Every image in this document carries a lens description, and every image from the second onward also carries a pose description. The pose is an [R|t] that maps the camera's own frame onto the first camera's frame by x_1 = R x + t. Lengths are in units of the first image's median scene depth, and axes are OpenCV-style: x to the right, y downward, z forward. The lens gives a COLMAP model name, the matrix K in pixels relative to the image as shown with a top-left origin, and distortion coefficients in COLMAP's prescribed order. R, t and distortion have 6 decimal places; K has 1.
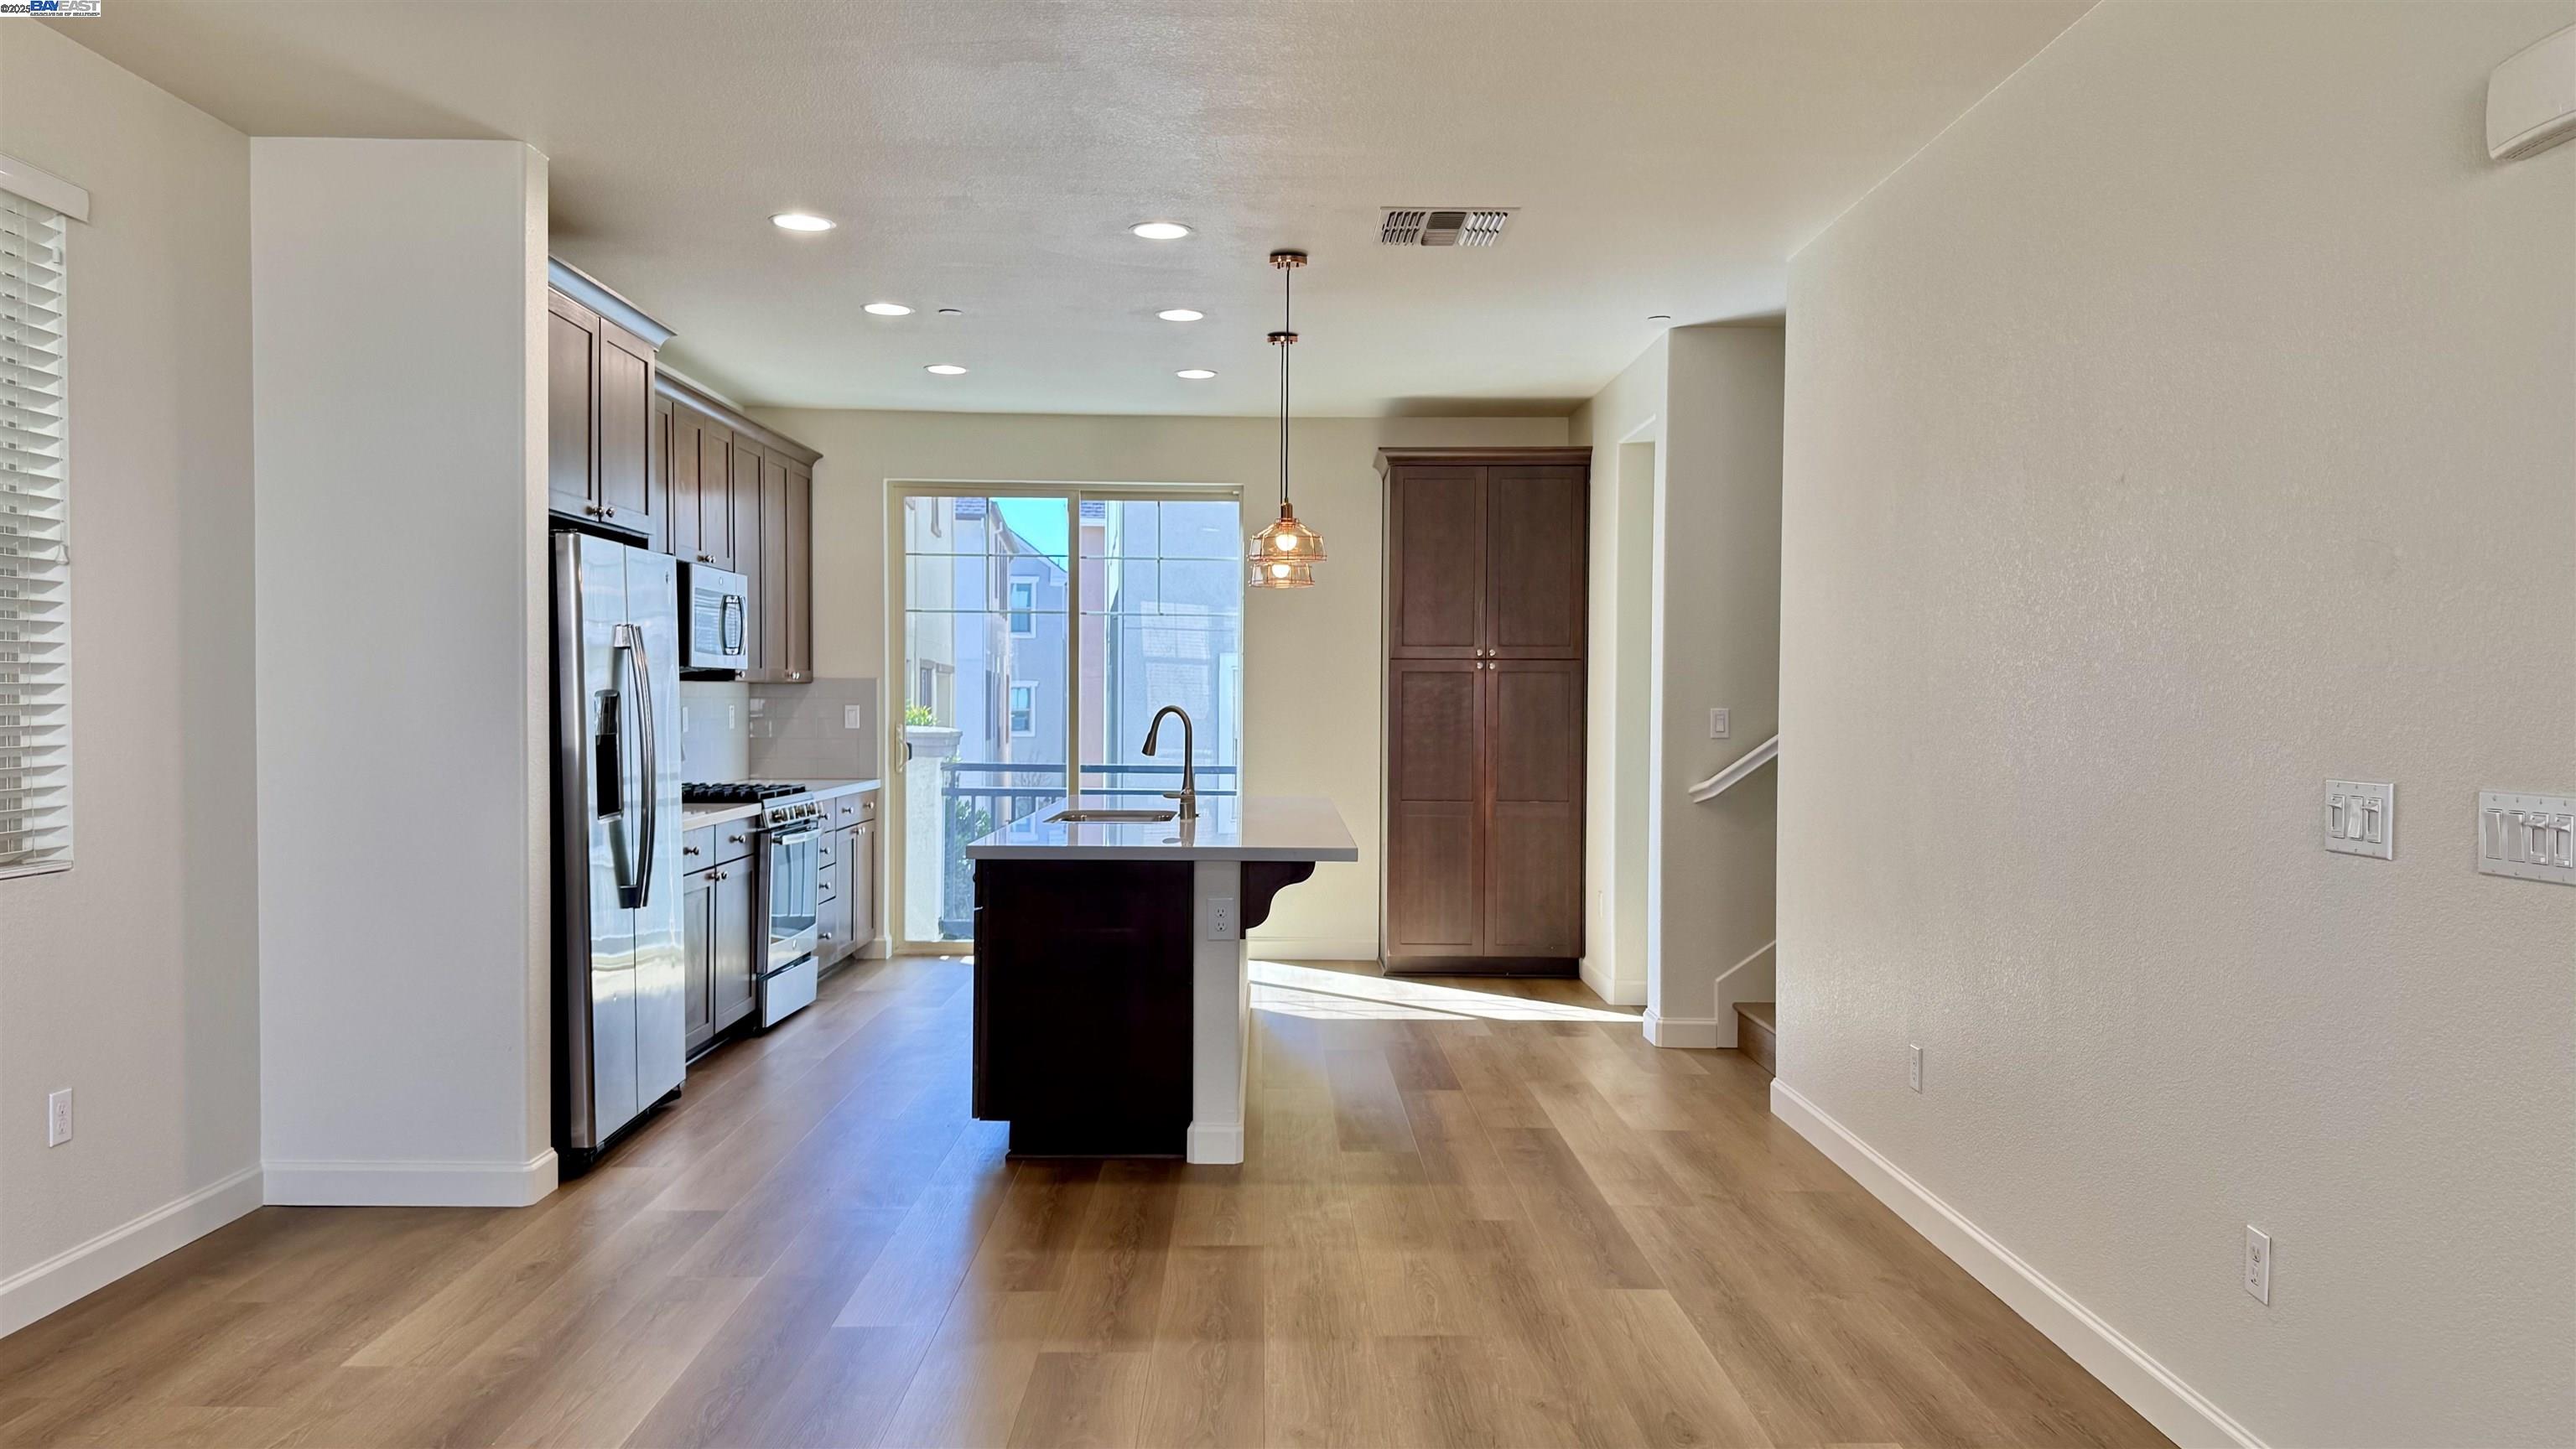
lens RADIAL K [[1829.1, 0, 1311.5], [0, 1829.1, 724.0], [0, 0, 1]] dist [0.051568, -0.016568]
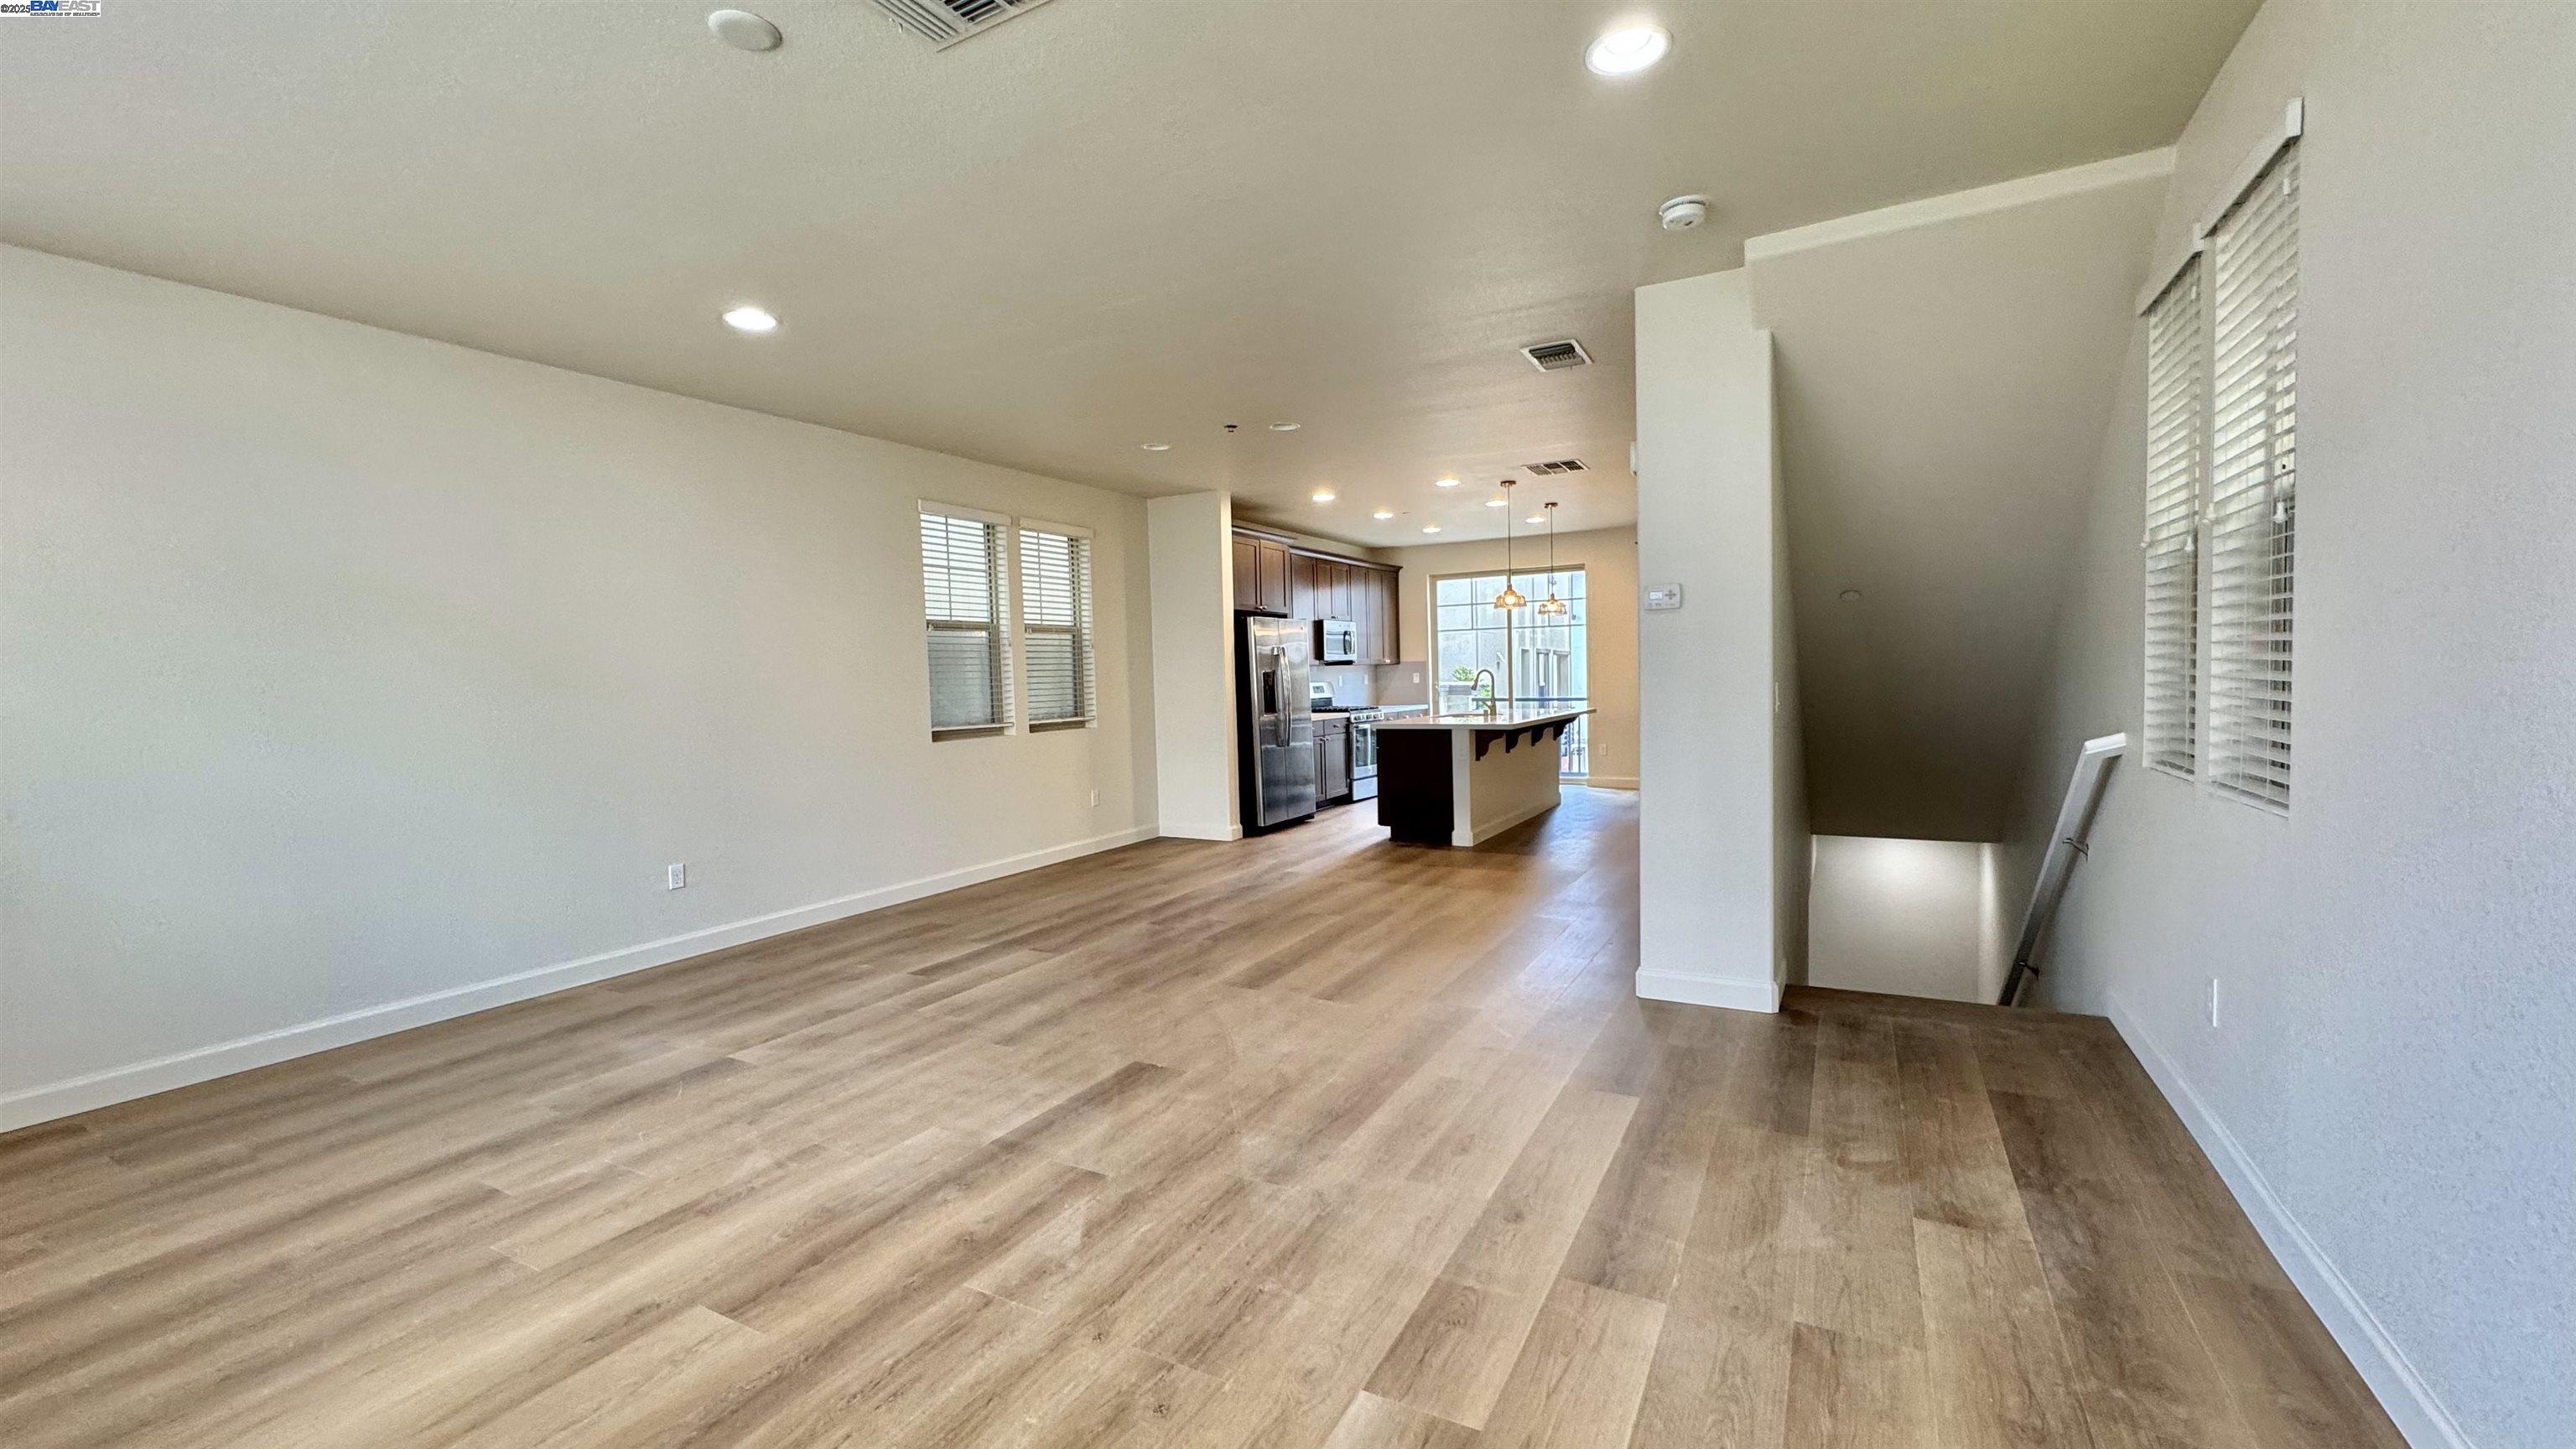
lens RADIAL K [[1027.2, 0, 1293.3], [0, 1027.2, 722.0], [0, 0, 1]] dist [-0.000327, 0.000446]
pose [[0.866177, -0.007862, -0.499675, 0.341107], [0.025915, 0.999238, 0.029202, 0.012221], [0.499064, -0.038243, 0.865721, -0.267083]]
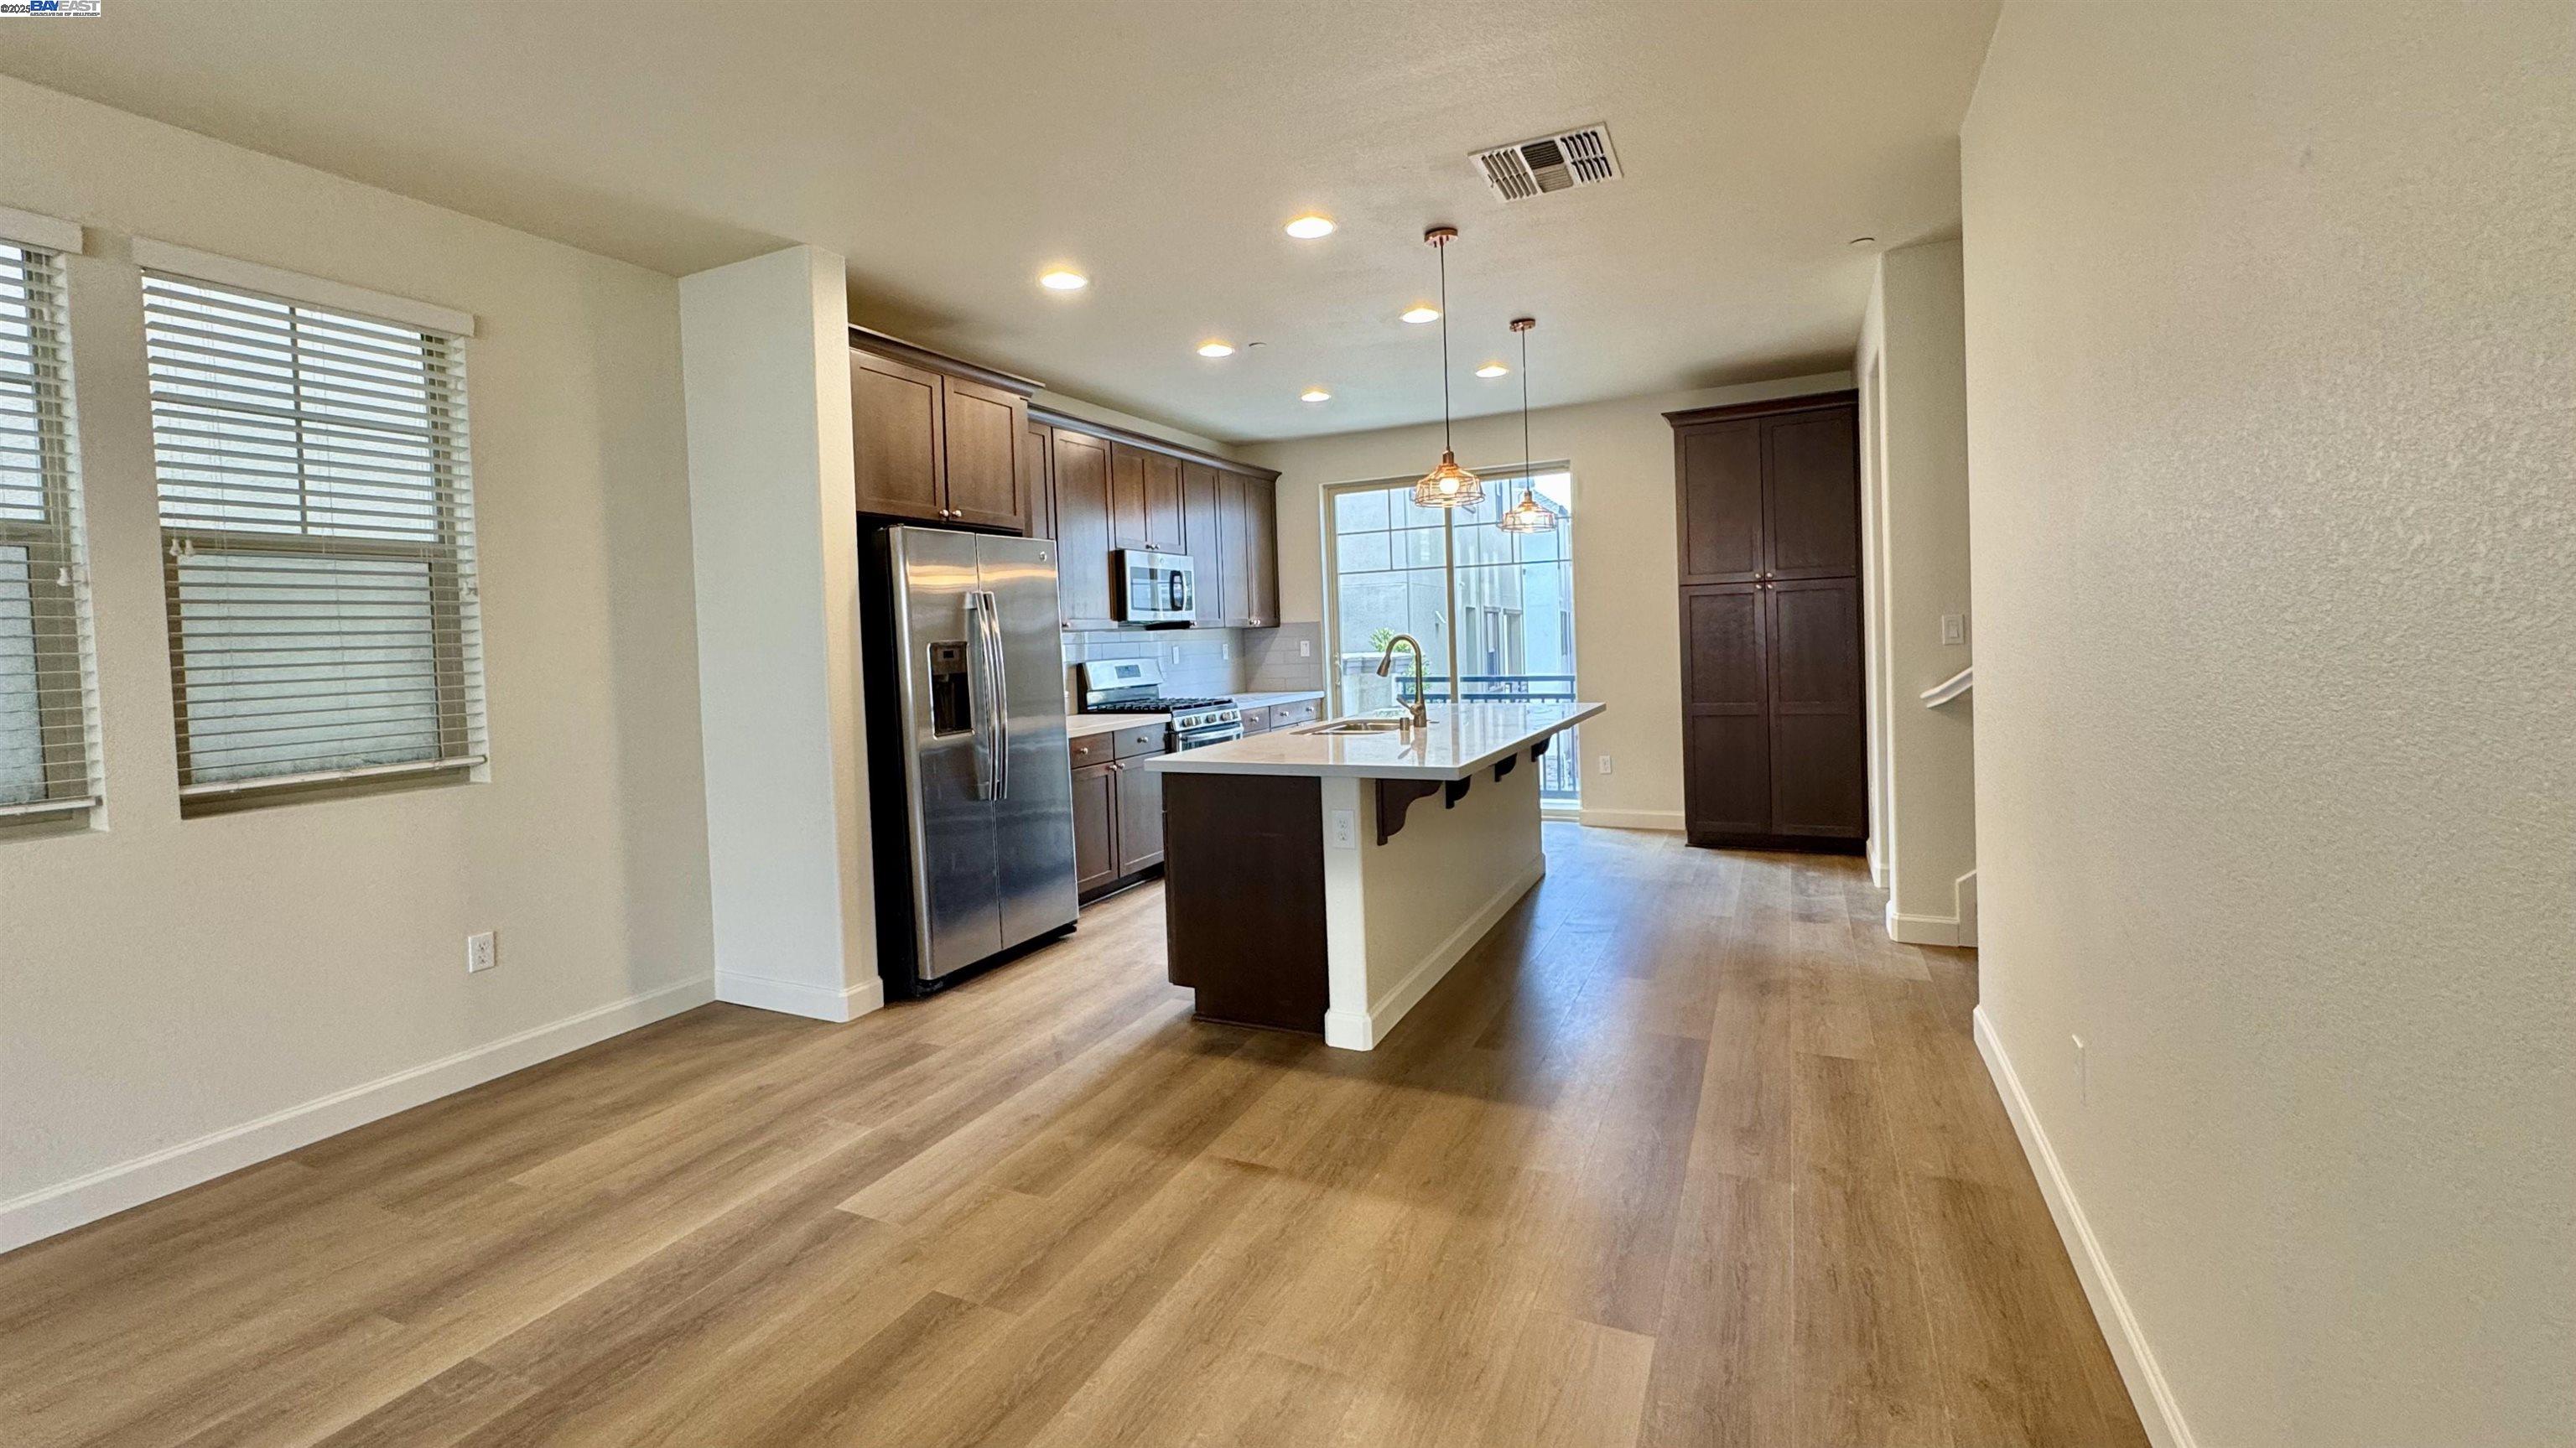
lens RADIAL K [[1065.0, 0, 1294.1], [0, 1065.0, 662.0], [0, 0, 1]] dist [-0.004202, 0.000252]
pose [[0.894280, -0.029190, -0.446556, 0.156284], [0.036305, 0.999313, 0.007384, 0.000093], [0.446034, -0.022816, 0.894725, 0.301170]]
